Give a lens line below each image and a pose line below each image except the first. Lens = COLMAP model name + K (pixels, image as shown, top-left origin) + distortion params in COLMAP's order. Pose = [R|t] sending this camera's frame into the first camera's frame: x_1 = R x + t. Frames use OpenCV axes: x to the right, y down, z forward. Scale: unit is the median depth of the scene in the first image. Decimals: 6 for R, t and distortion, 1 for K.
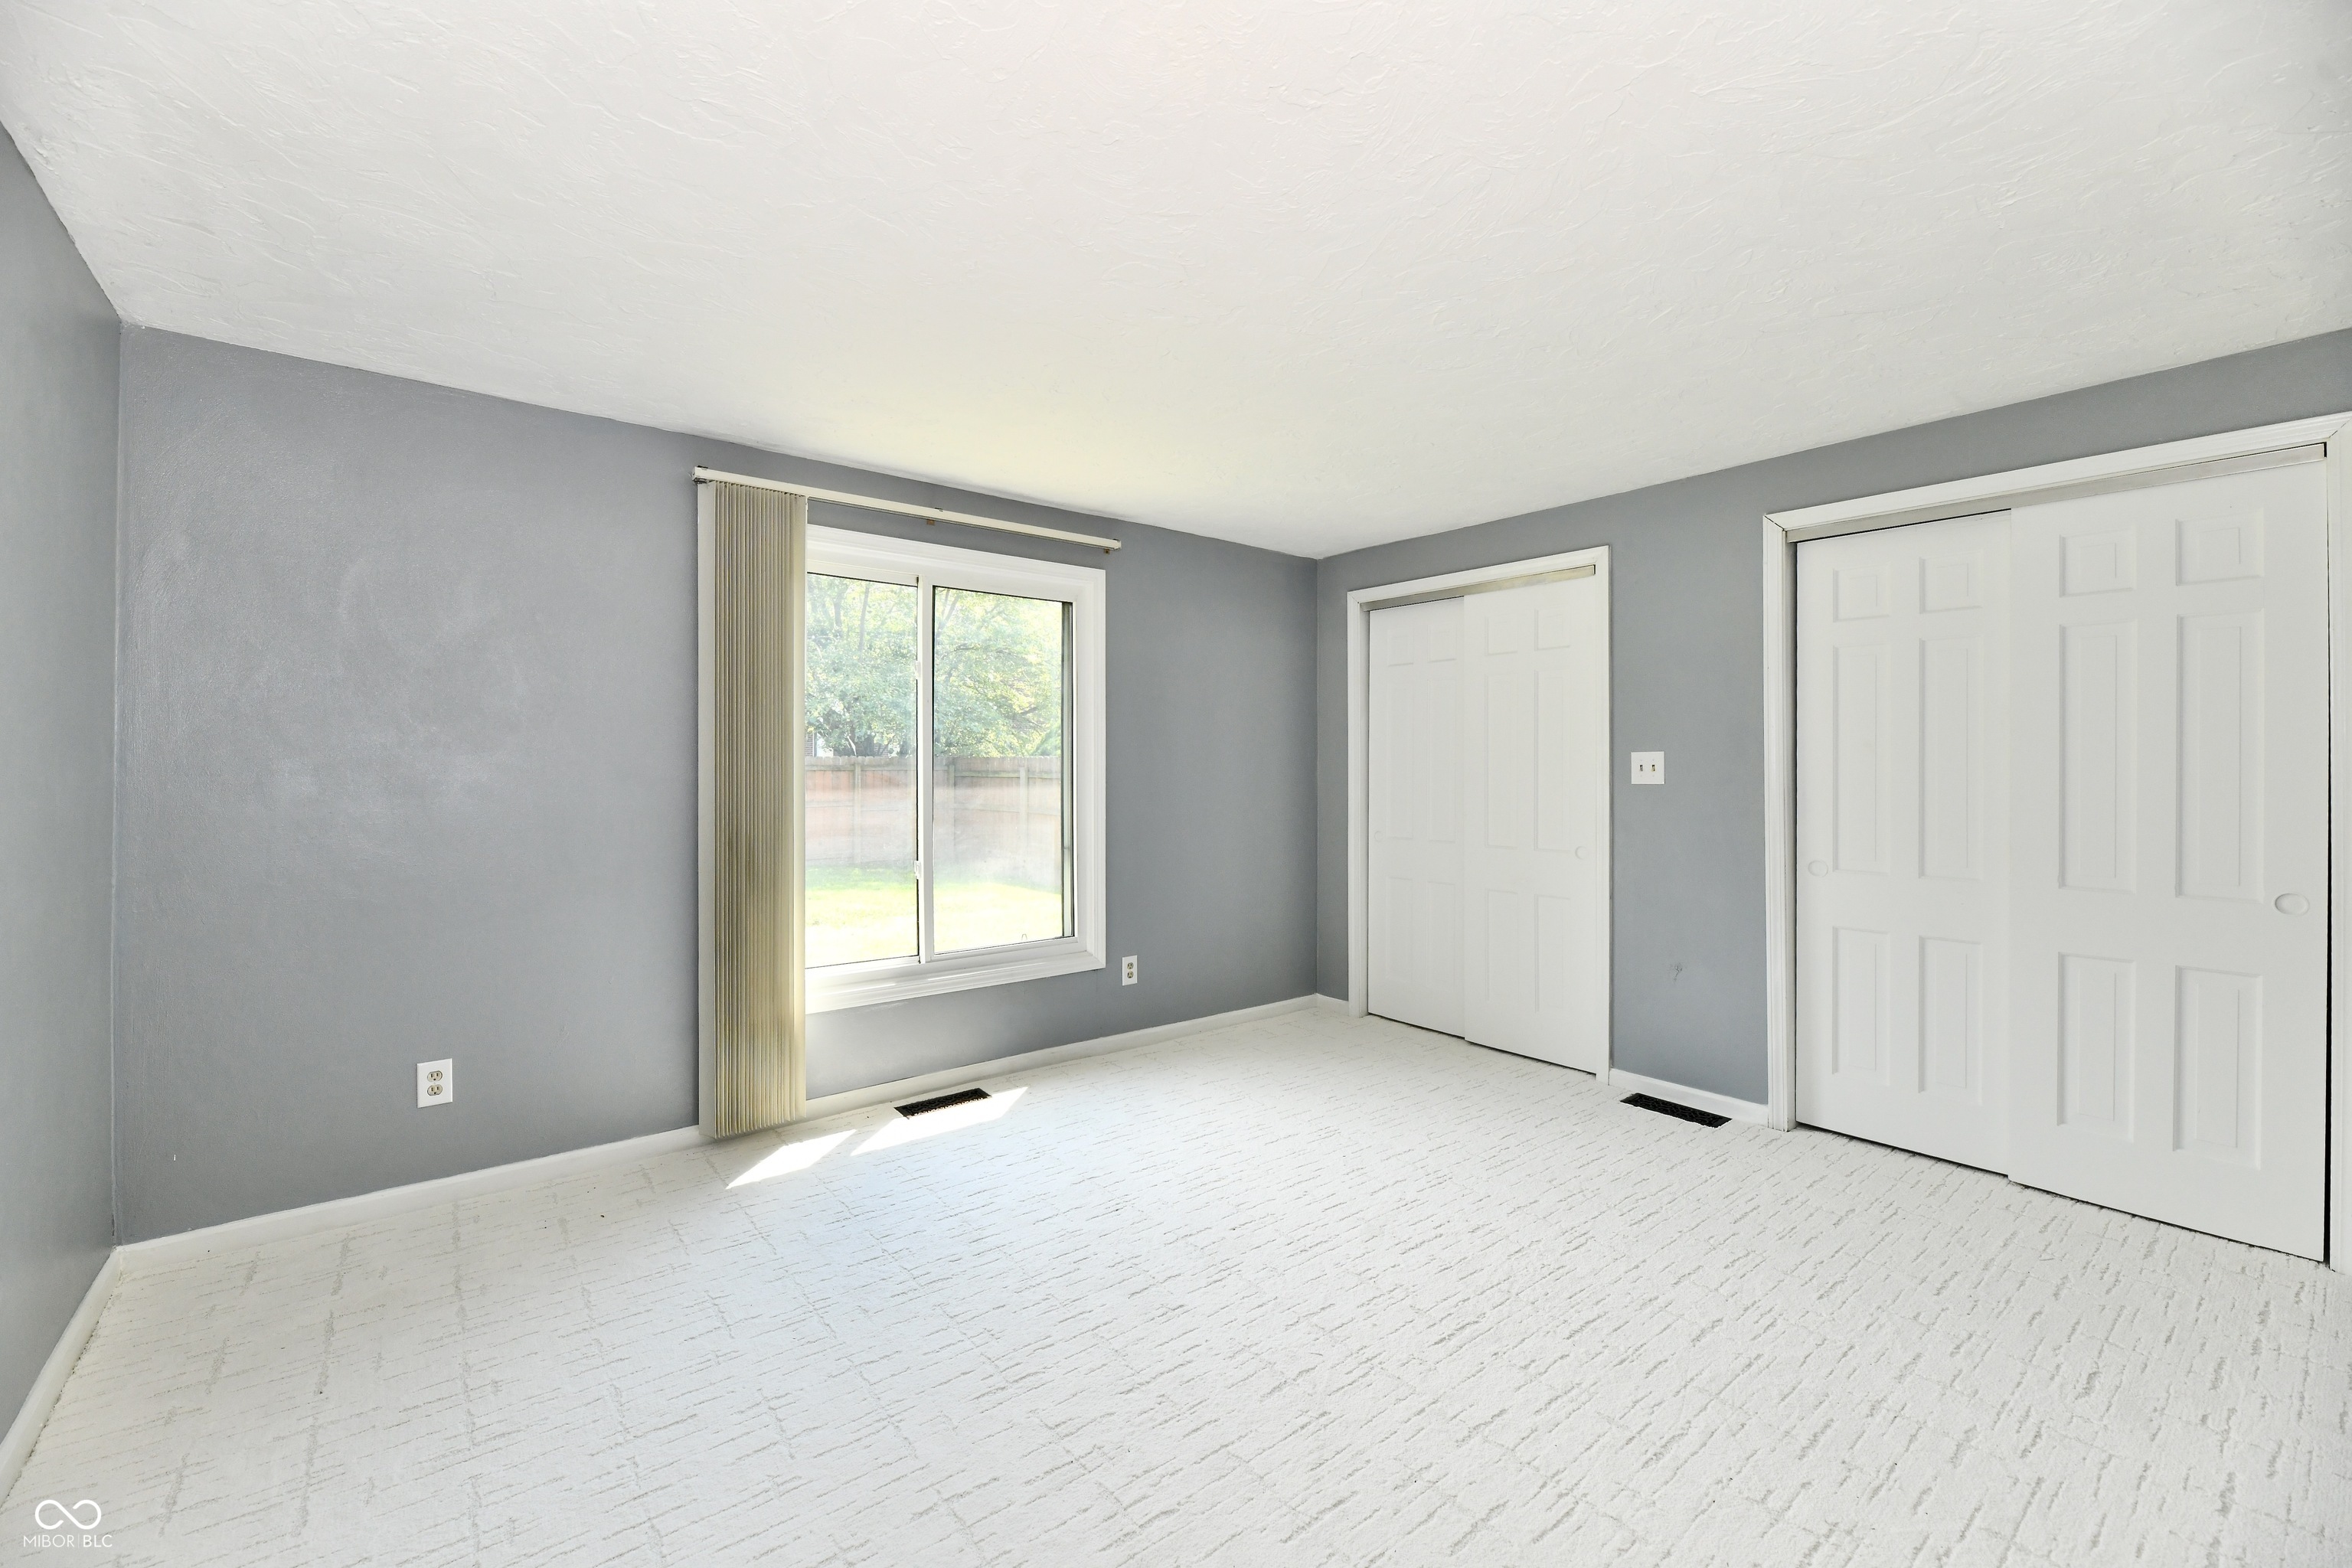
lens RADIAL K [[960.7, 0, 1174.5], [0, 960.7, 775.4], [0, 0, 1]] dist [0.000855, -0.003285]
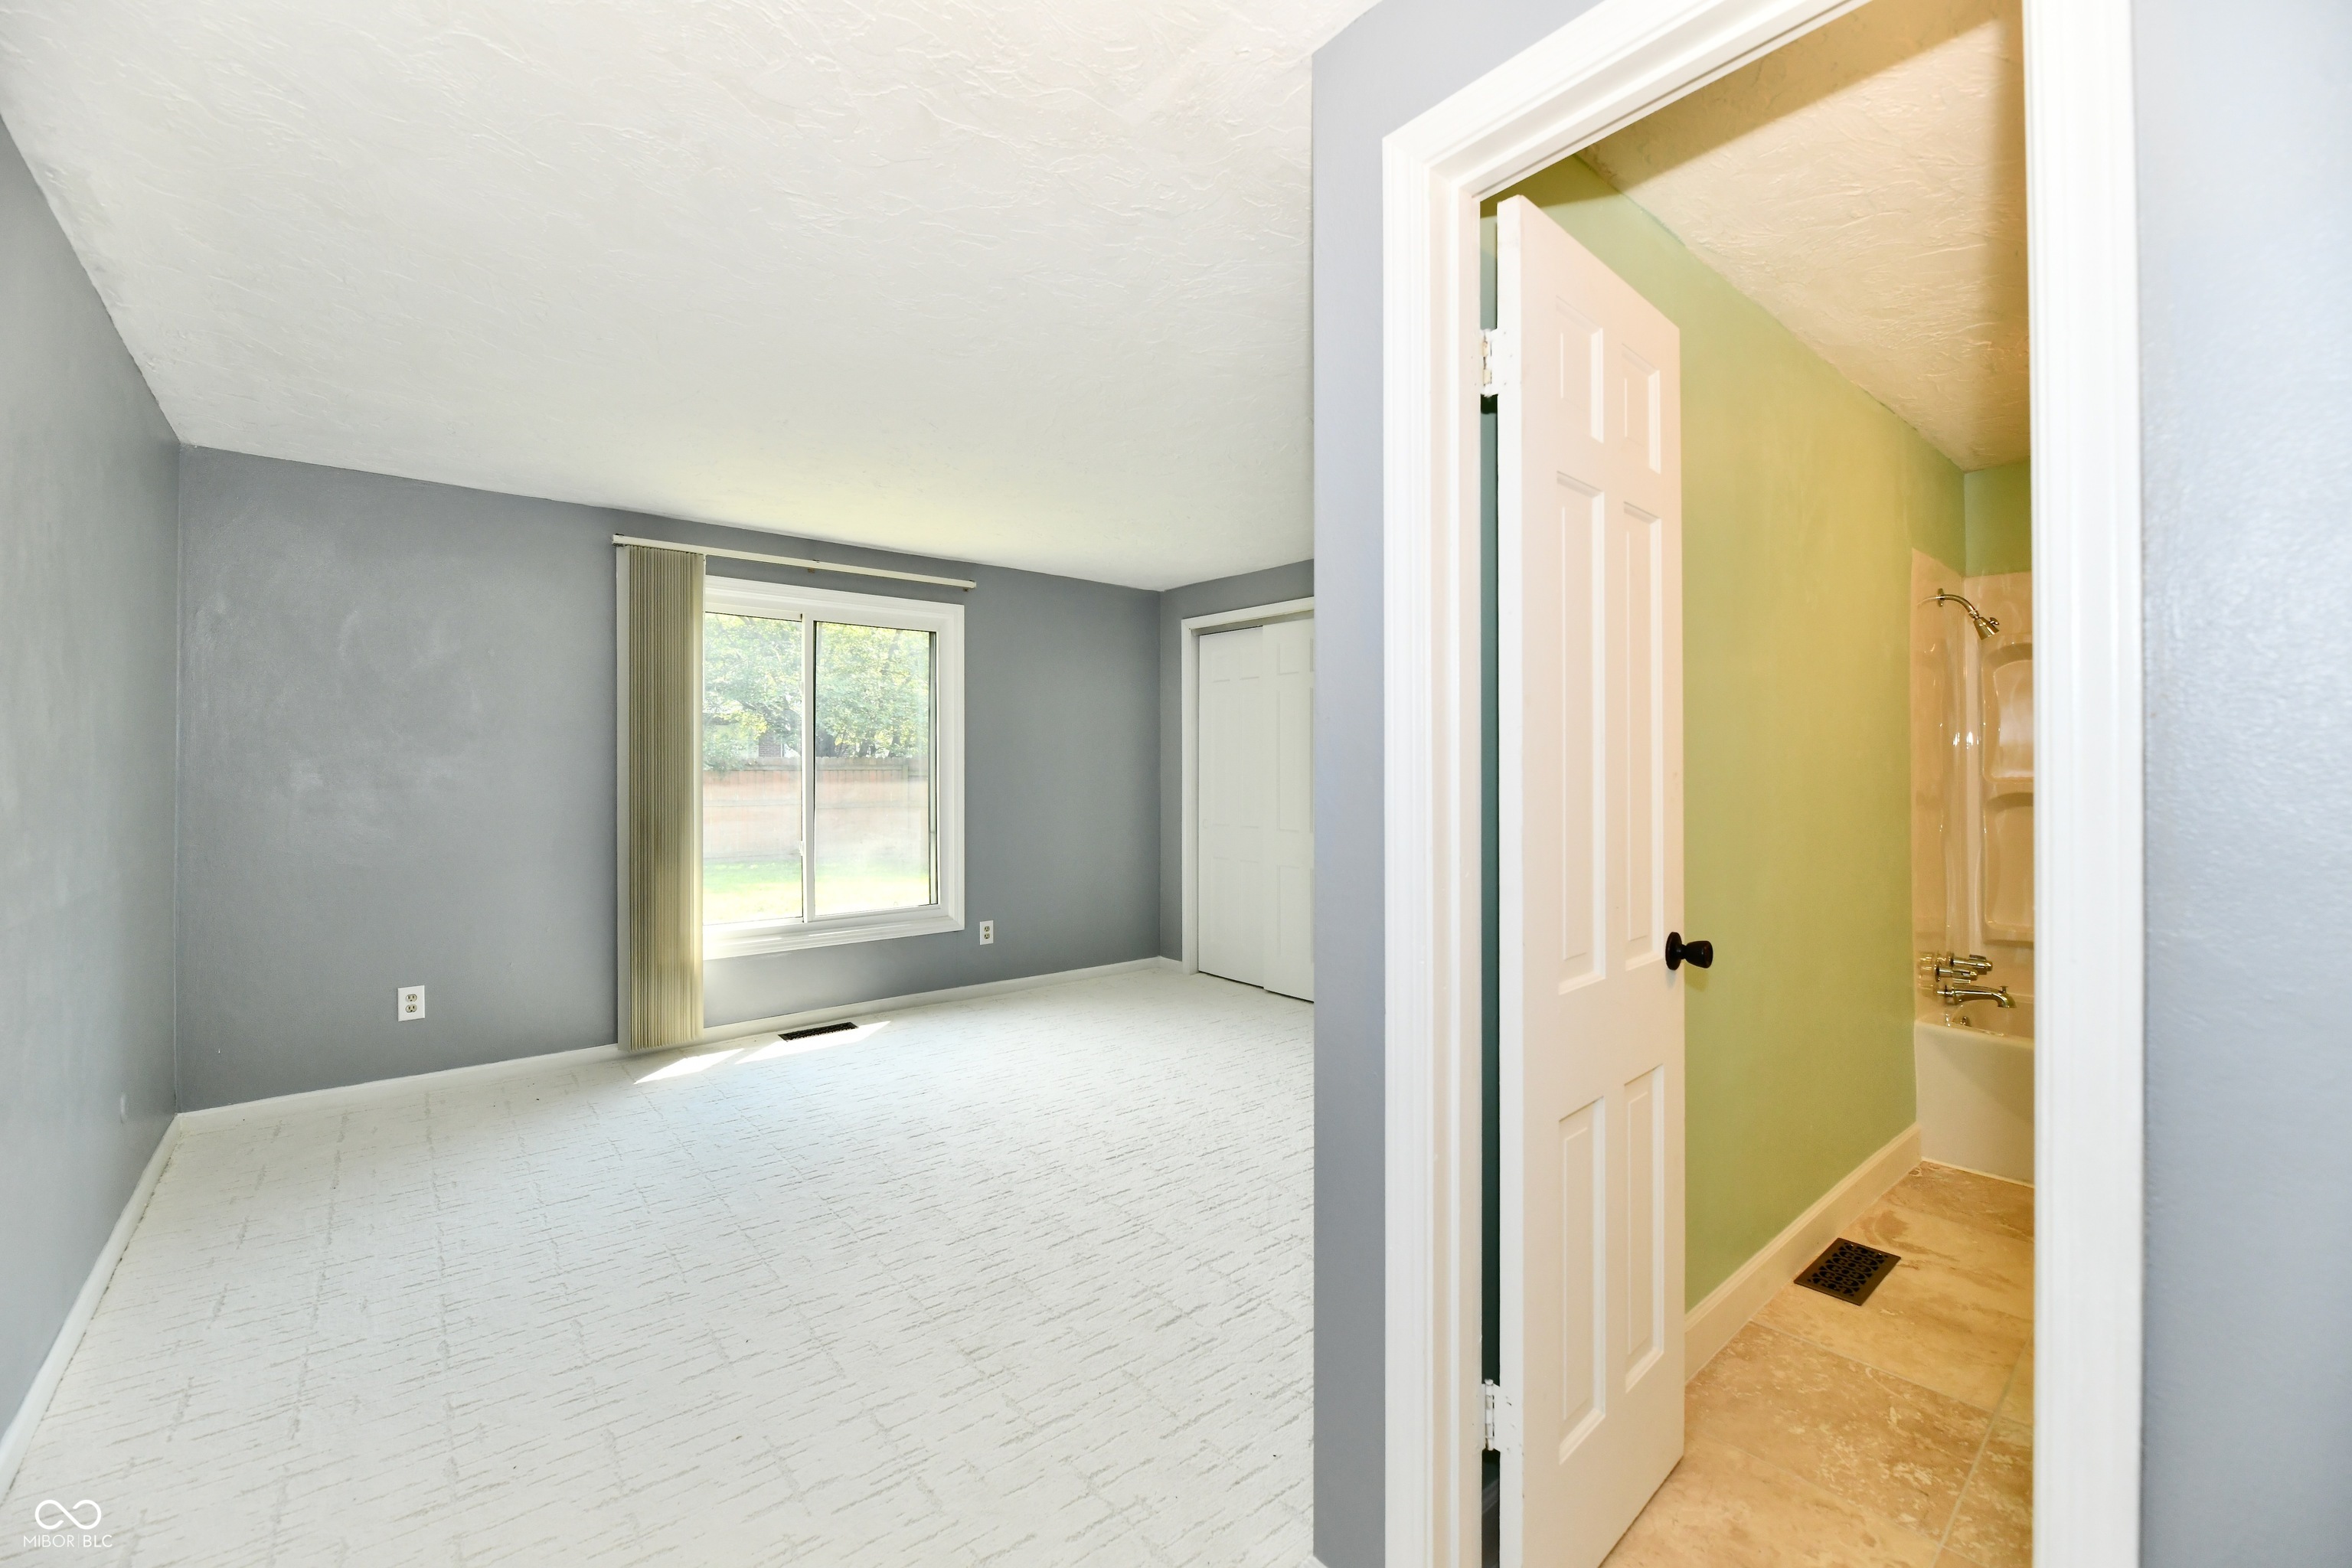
lens RADIAL K [[960.7, 0, 1174.8], [0, 960.7, 777.7], [0, 0, 1]] dist [0.000855, -0.003285]
pose [[0.999835, -0.001166, 0.018138, 0.236123], [0.001124, 0.999997, 0.002298, 0.005013], [-0.018140, -0.002277, 0.999833, -0.312498]]
